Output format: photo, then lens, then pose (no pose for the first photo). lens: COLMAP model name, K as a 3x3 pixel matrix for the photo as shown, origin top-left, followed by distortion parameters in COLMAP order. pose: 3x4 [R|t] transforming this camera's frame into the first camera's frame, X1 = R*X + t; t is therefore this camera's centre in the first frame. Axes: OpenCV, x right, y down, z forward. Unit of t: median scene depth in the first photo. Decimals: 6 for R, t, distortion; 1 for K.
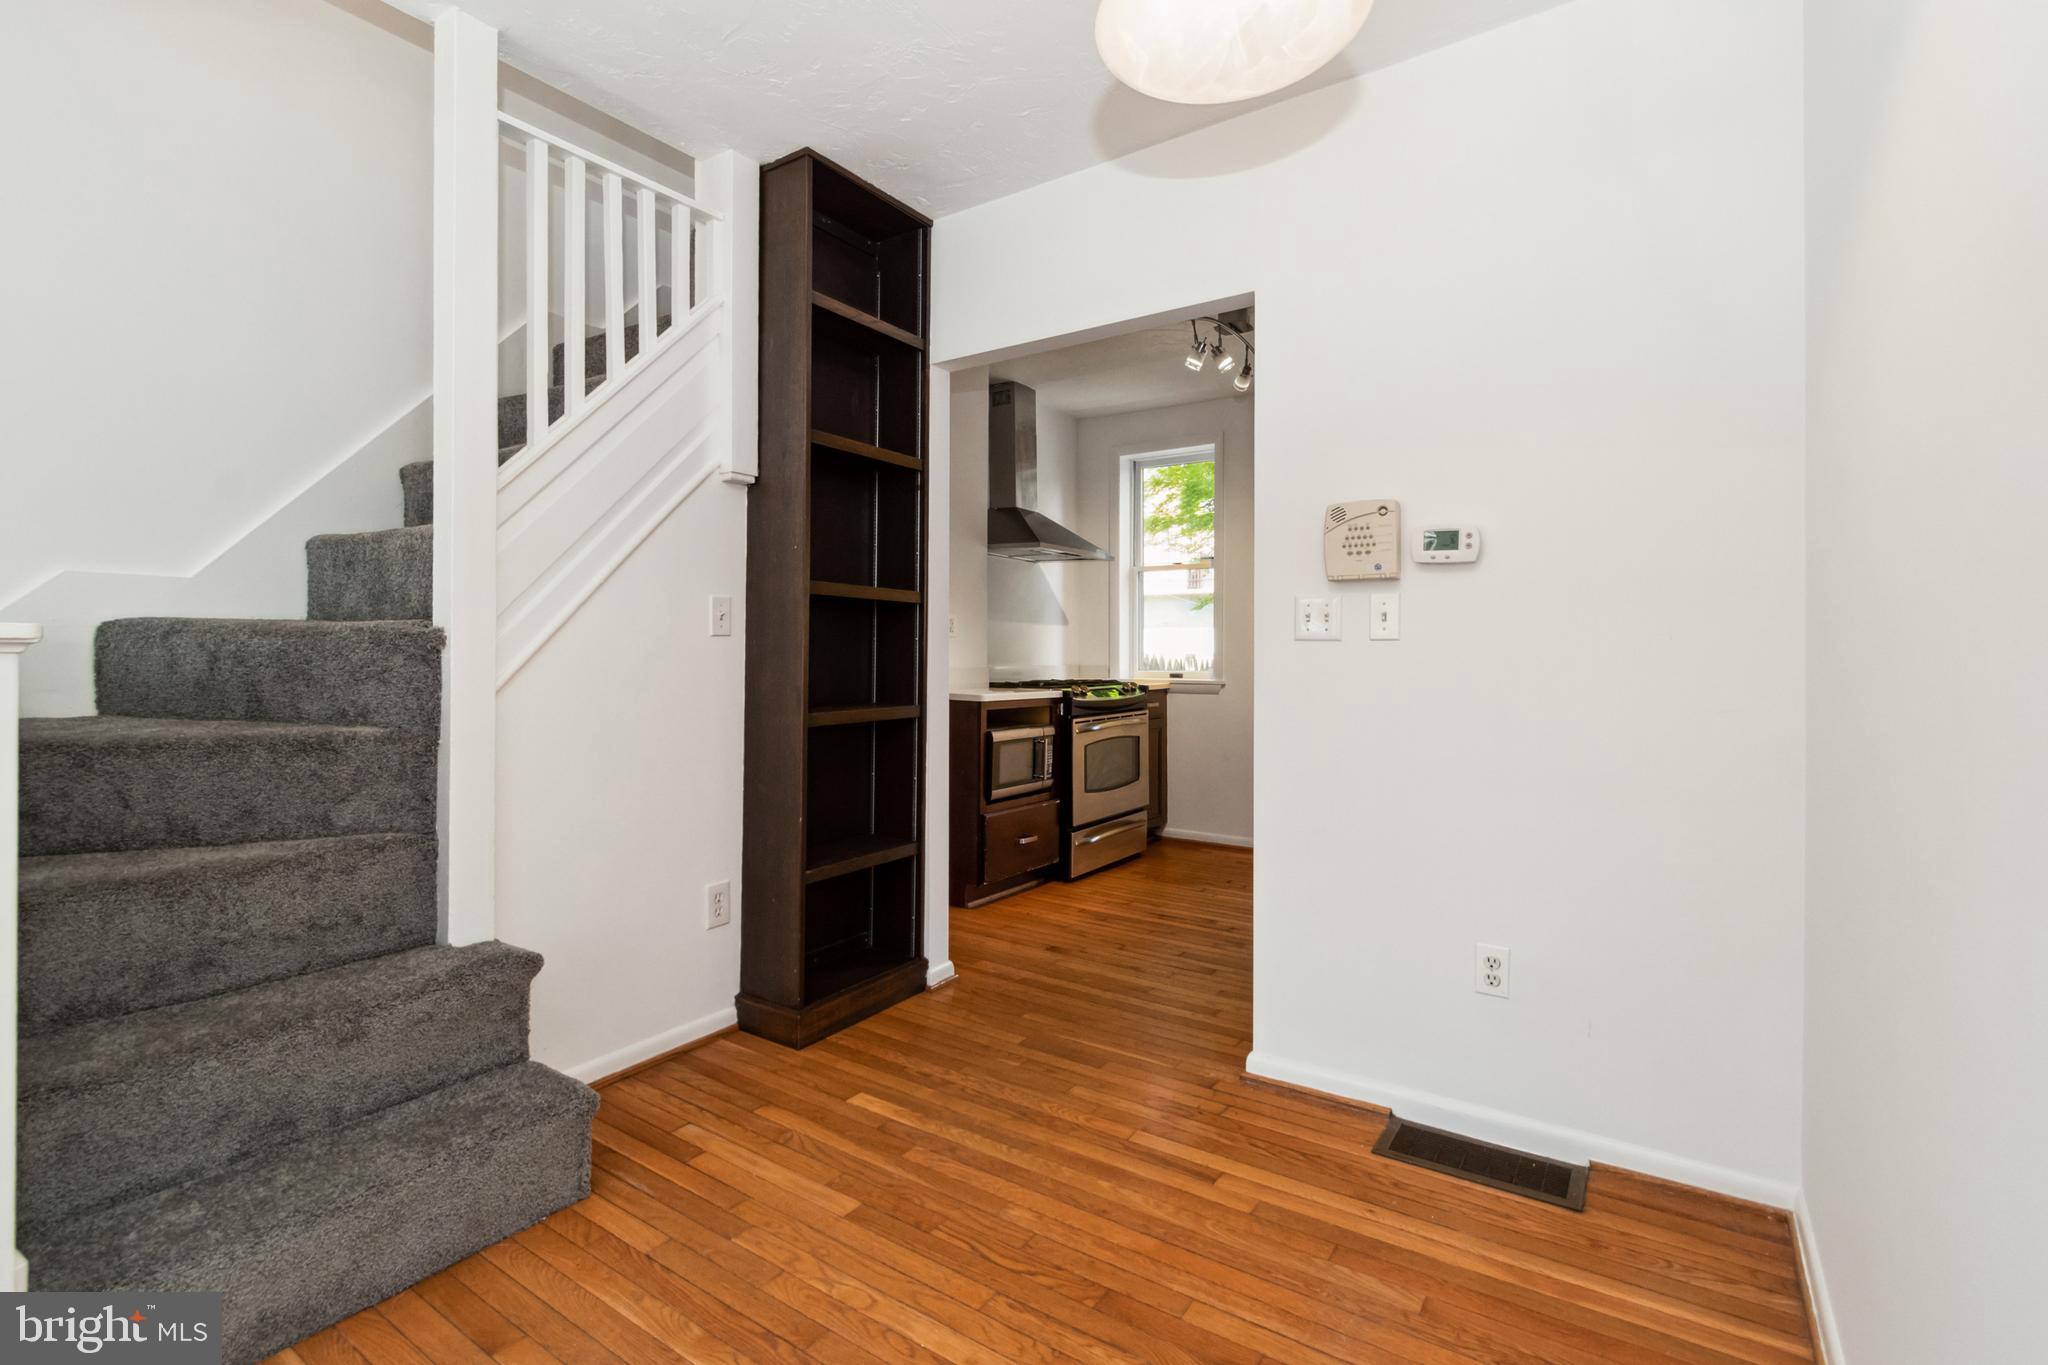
lens RADIAL K [[942.1, 0, 1025.9], [0, 942.1, 655.2], [0, 0, 1]] dist [0.003425, -0.000377]
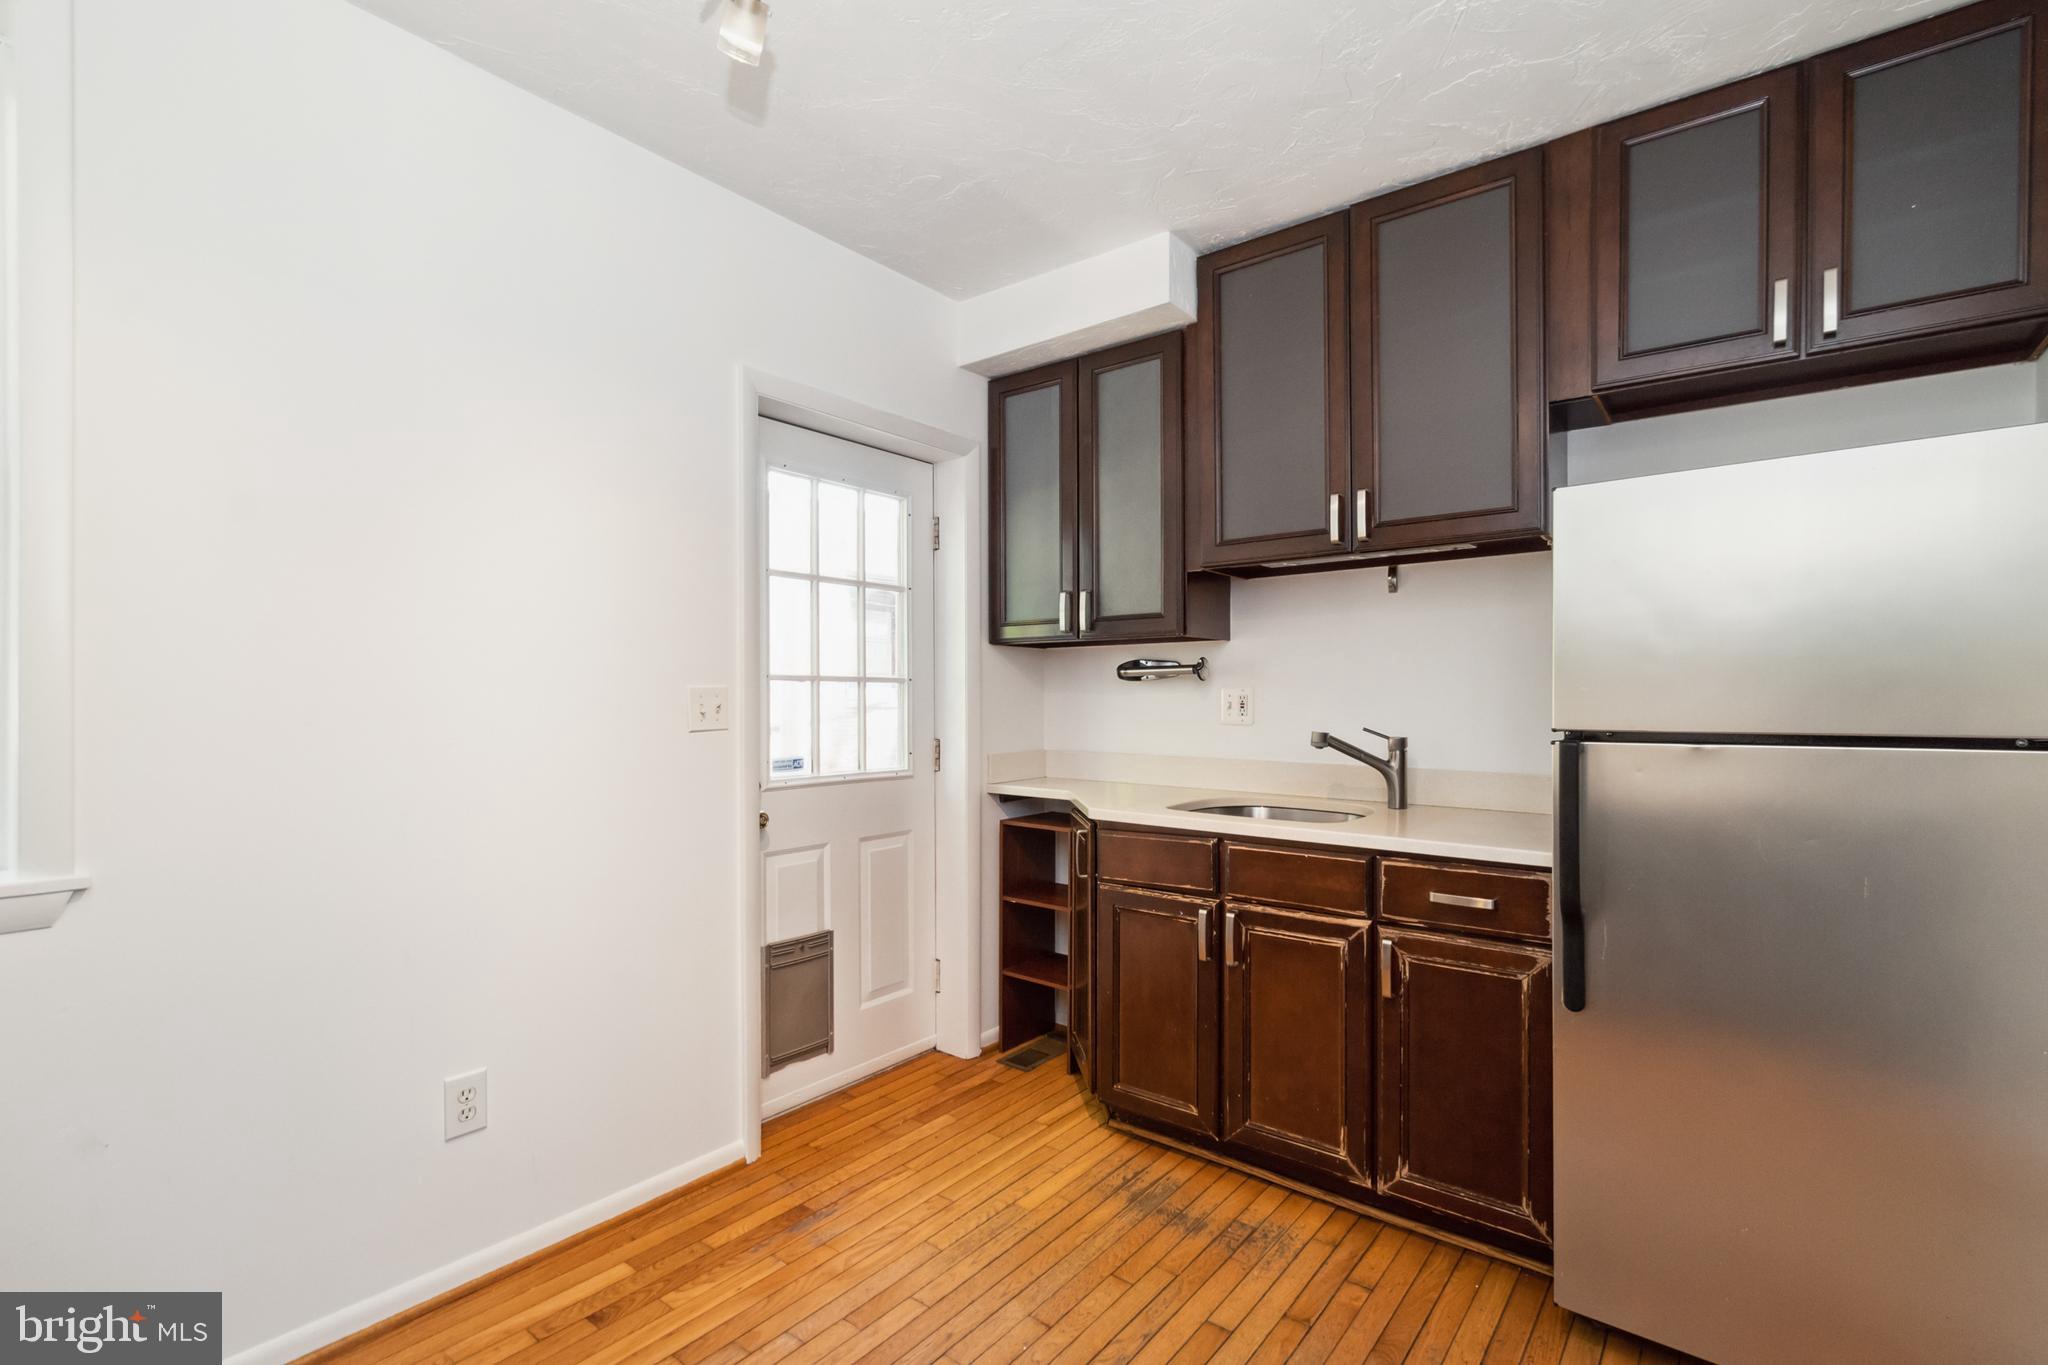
lens RADIAL K [[942.1, 0, 1043.8], [0, 942.1, 708.8], [0, 0, 1]] dist [0.003425, -0.000377]
pose [[0.052536, -0.012551, 0.998540, -0.069991], [0.001470, 0.999921, 0.012491, -0.033309], [-0.998618, 0.000812, 0.052550, 0.924212]]
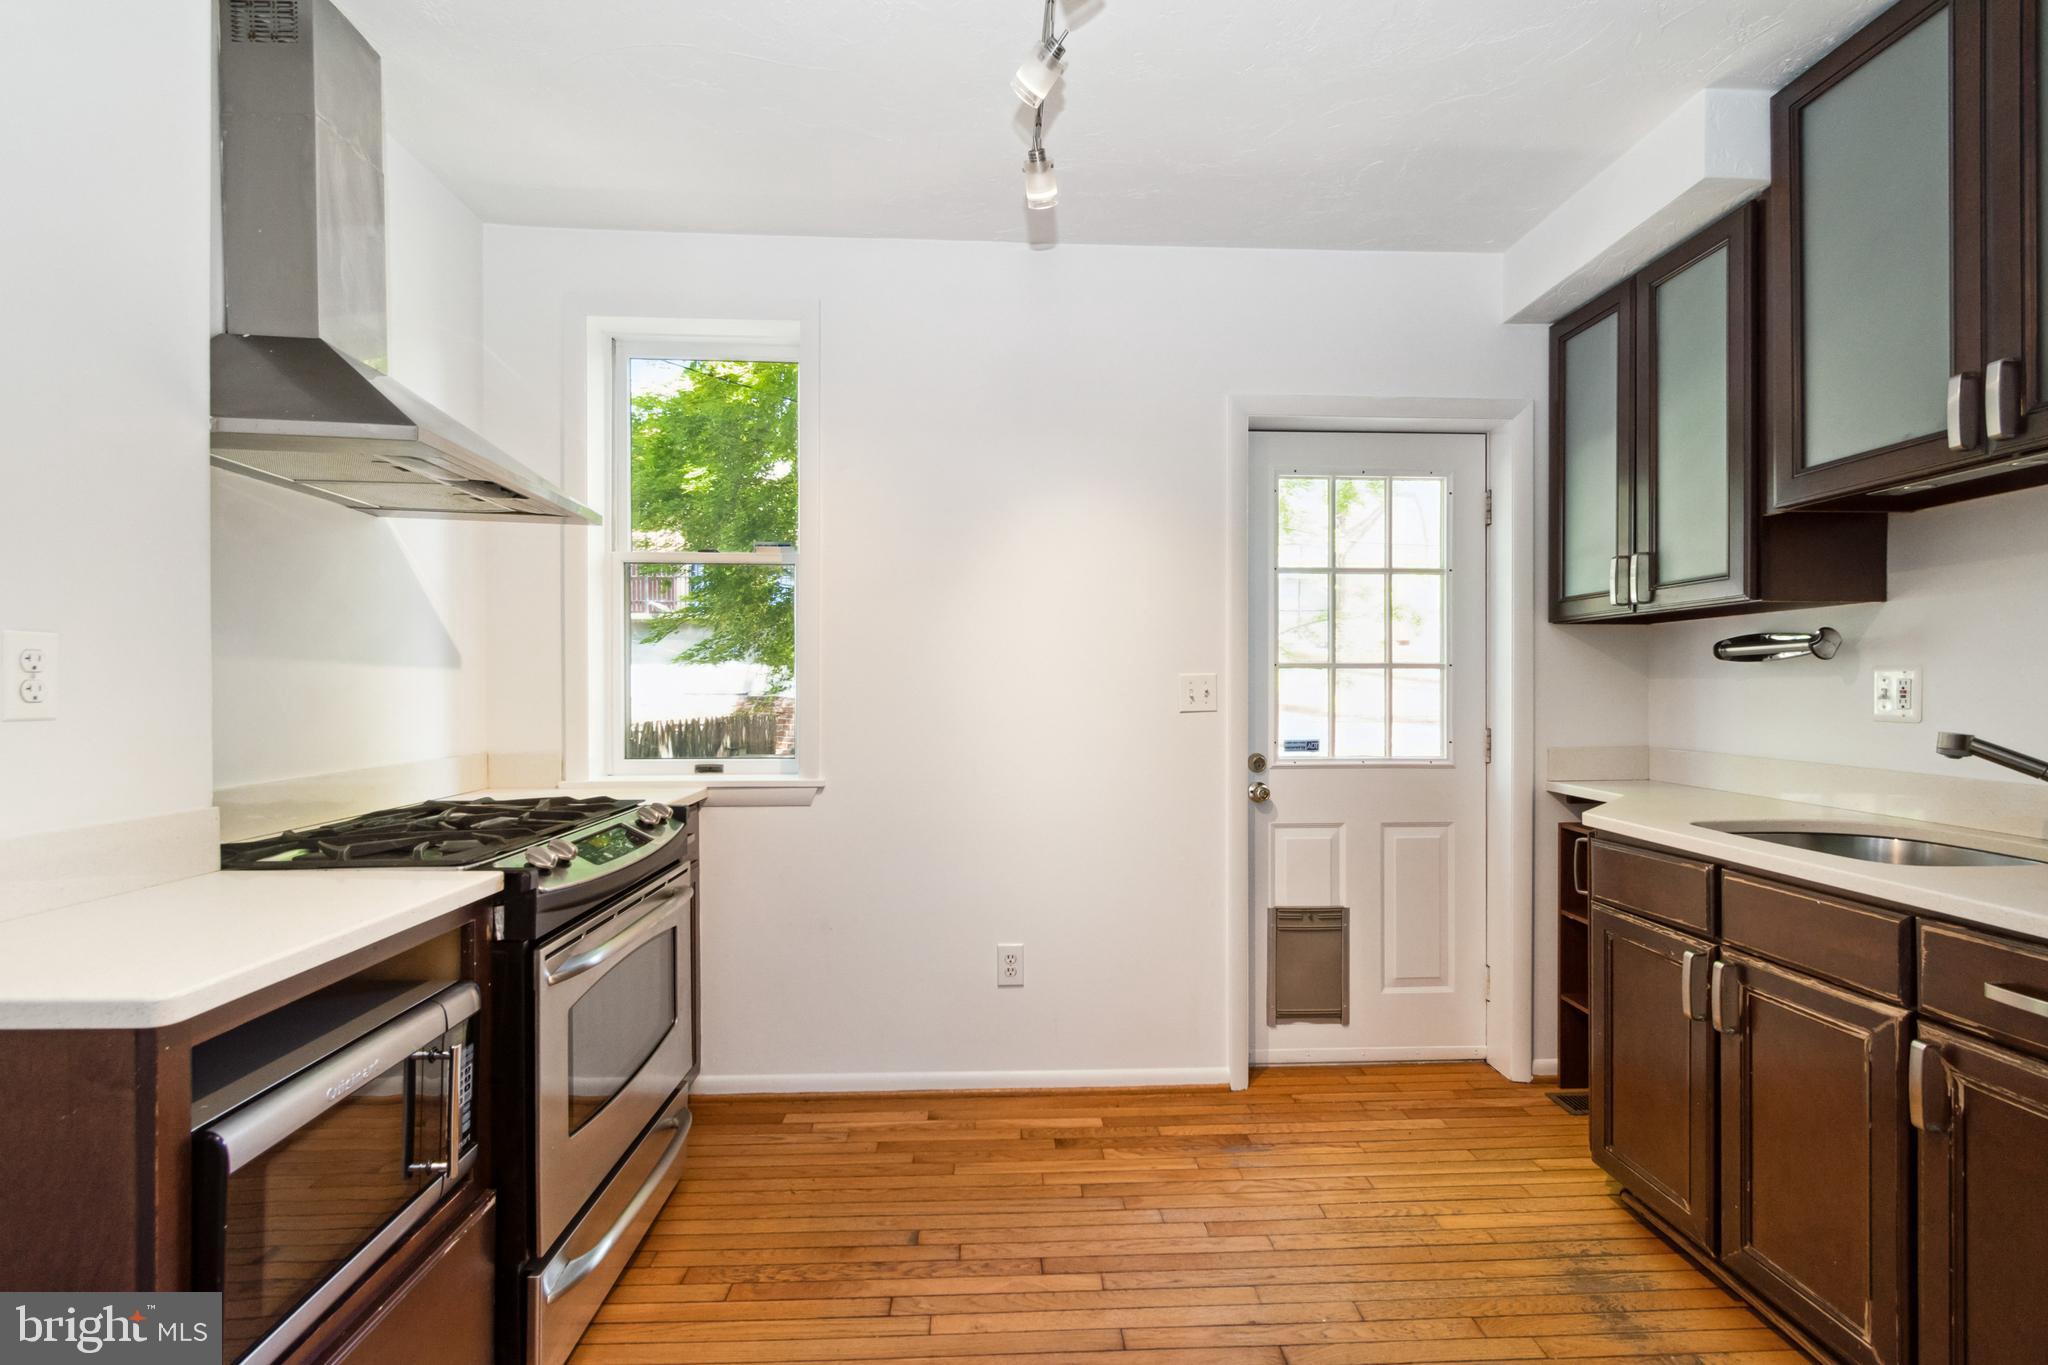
lens RADIAL K [[942.1, 0, 1024.0], [0, 942.1, 697.2], [0, 0, 1]] dist [0.003425, -0.000377]
pose [[0.797425, -0.008195, 0.603363, -0.017285], [0.001693, 0.999934, 0.011344, -0.031390], [-0.603416, -0.008024, 0.797386, 0.687207]]
